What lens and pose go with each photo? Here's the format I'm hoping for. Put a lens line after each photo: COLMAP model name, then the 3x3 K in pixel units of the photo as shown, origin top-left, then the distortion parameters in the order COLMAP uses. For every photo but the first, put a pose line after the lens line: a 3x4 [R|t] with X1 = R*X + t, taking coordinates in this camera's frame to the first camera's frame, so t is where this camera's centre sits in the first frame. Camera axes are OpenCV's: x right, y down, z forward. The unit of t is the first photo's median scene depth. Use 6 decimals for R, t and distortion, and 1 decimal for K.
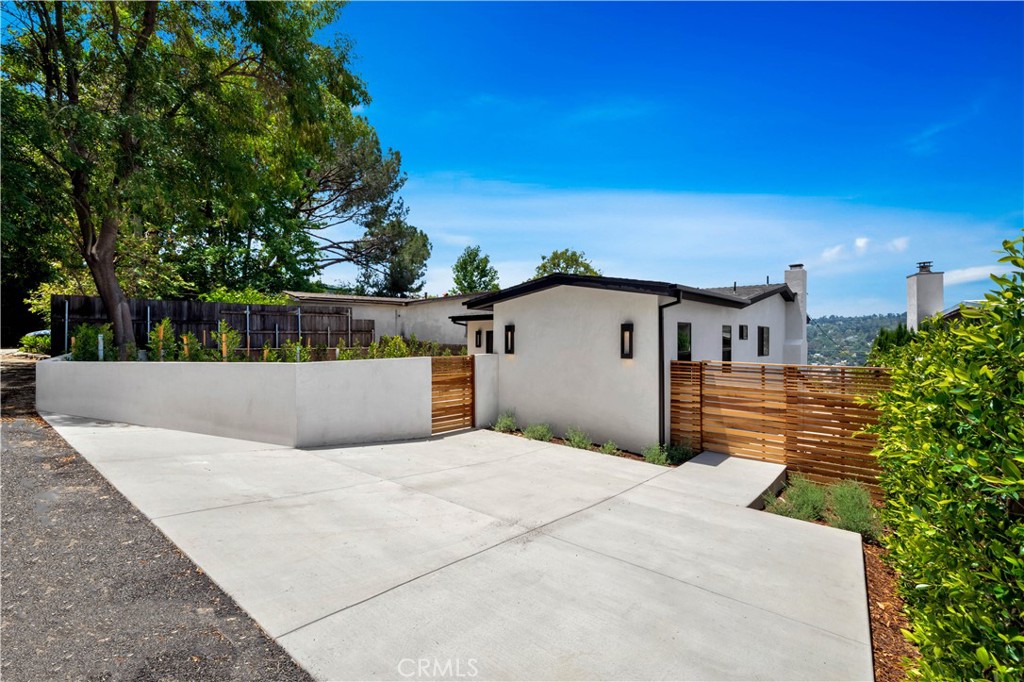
lens RADIAL K [[459.4, 0, 511.9], [0, 459.4, 339.8], [0, 0, 1]] dist [0.002591, 0.000053]
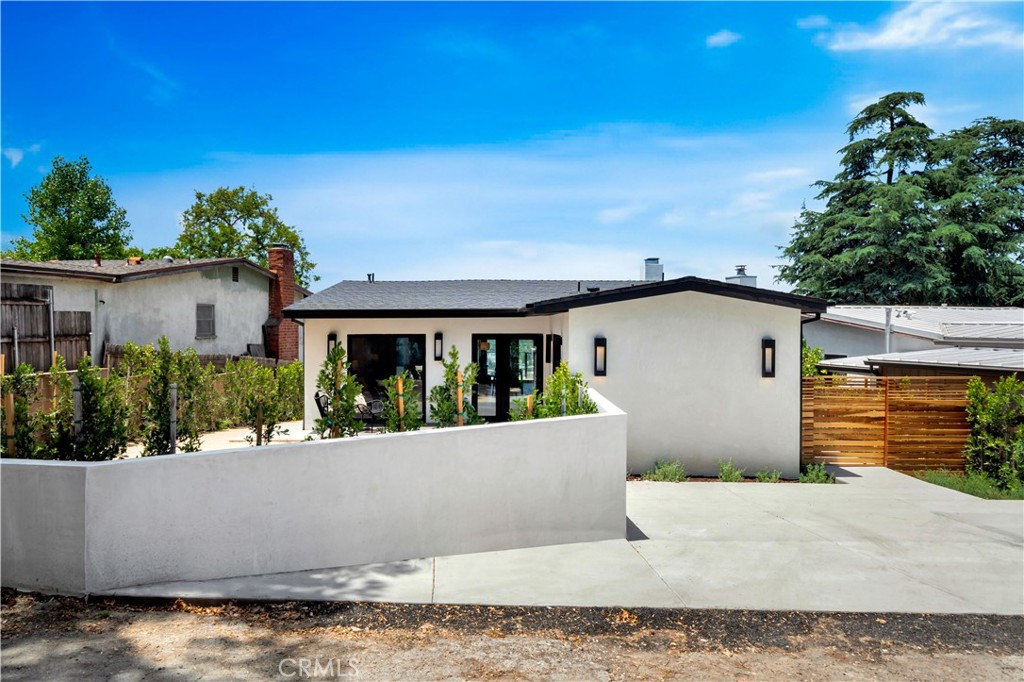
lens RADIAL K [[708.6, 0, 512.2], [0, 708.6, 338.3], [0, 0, 1]] dist [-0.004716, -0.000591]
pose [[0.735263, -0.013430, 0.677648, -1.072071], [0.001500, 0.999833, 0.018188, -0.062905], [-0.677780, -0.012356, 0.735161, 0.310441]]
